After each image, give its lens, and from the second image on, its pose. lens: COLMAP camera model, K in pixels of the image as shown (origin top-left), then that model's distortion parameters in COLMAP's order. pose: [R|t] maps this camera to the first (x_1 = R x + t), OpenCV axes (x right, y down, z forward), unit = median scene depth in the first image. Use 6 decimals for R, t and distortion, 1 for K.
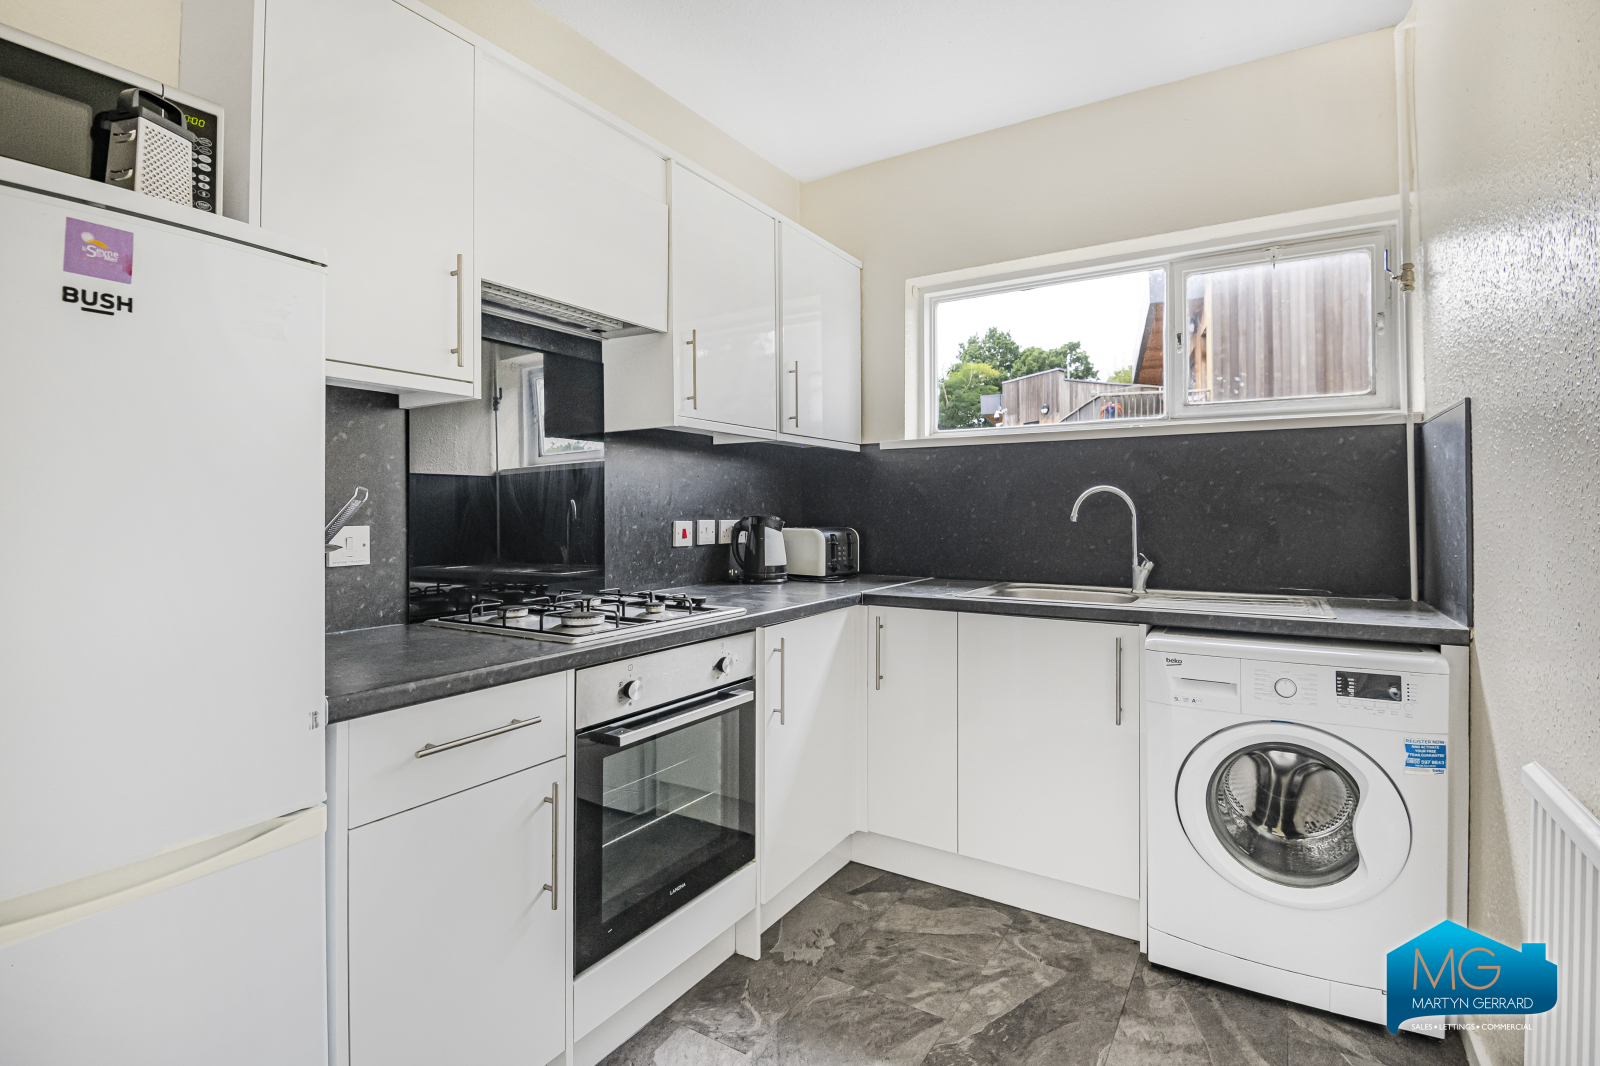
lens RADIAL K [[742.4, 0, 795.7], [0, 742.4, 516.8], [0, 0, 1]] dist [-0.028504, -0.000586]
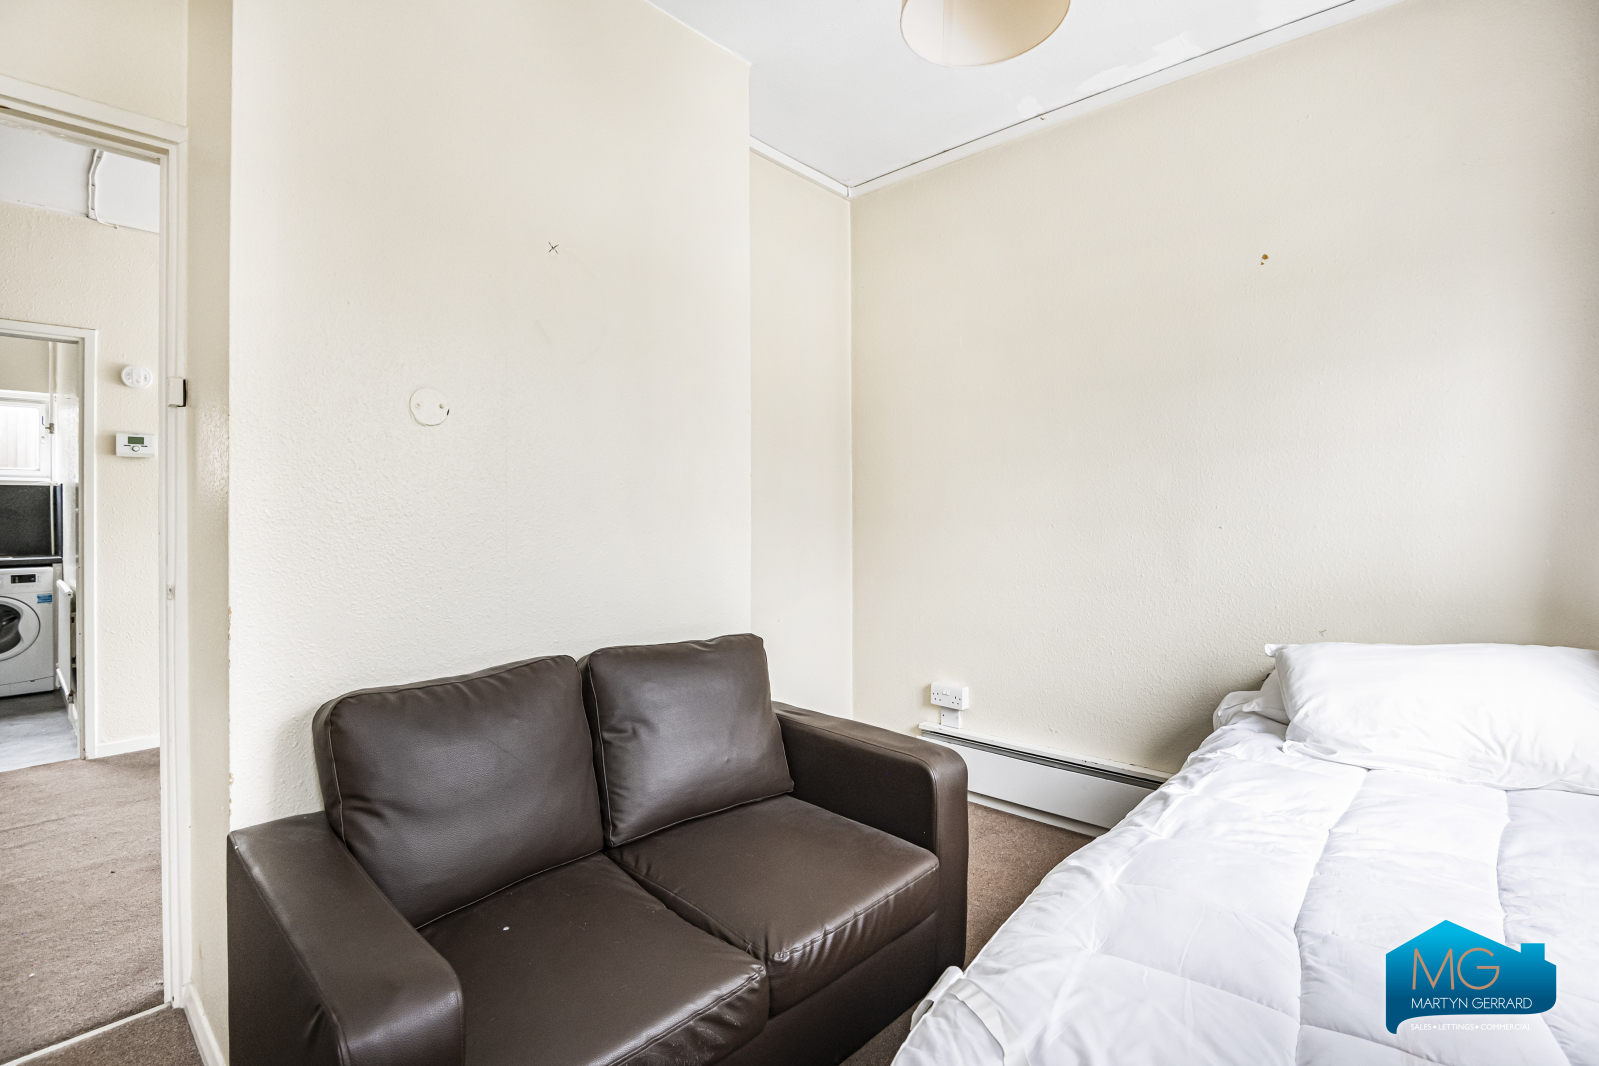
lens RADIAL K [[741.9, 0, 795.2], [0, 741.9, 516.8], [0, 0, 1]] dist [-0.028504, -0.000586]
pose [[0.177239, -0.001369, 0.984167, -1.512648], [0.007566, 0.999971, 0.000028, 0.002159], [-0.984139, 0.007441, 0.177244, -2.585113]]
